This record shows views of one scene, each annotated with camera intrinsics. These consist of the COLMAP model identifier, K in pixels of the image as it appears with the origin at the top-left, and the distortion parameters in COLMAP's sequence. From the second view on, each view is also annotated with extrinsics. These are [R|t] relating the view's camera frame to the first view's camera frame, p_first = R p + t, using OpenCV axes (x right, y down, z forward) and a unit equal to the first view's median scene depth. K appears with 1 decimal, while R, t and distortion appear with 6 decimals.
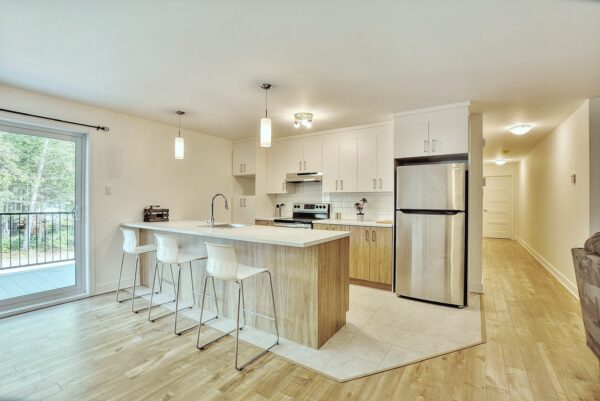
lens RADIAL K [[272.1, 0, 300.0], [0, 272.1, 200.5], [0, 0, 1]] dist [-0.023017, -0.000224]
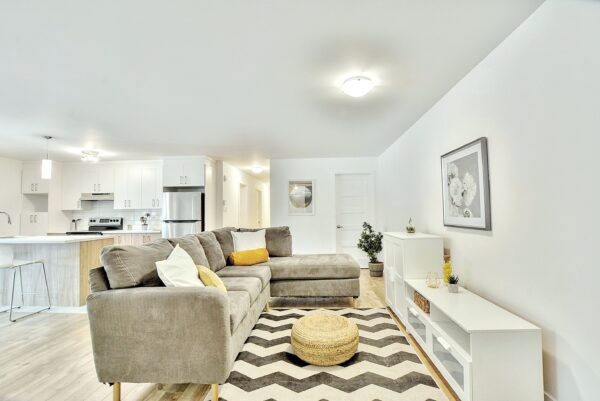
lens RADIAL K [[272.1, 0, 300.0], [0, 272.1, 200.5], [0, 0, 1]] dist [-0.023017, -0.000224]
pose [[0.858449, 0.008744, 0.512824, 0.186883], [0.016729, 0.998845, -0.045035, 0.001737], [-0.512625, 0.047240, 0.857312, -0.543473]]
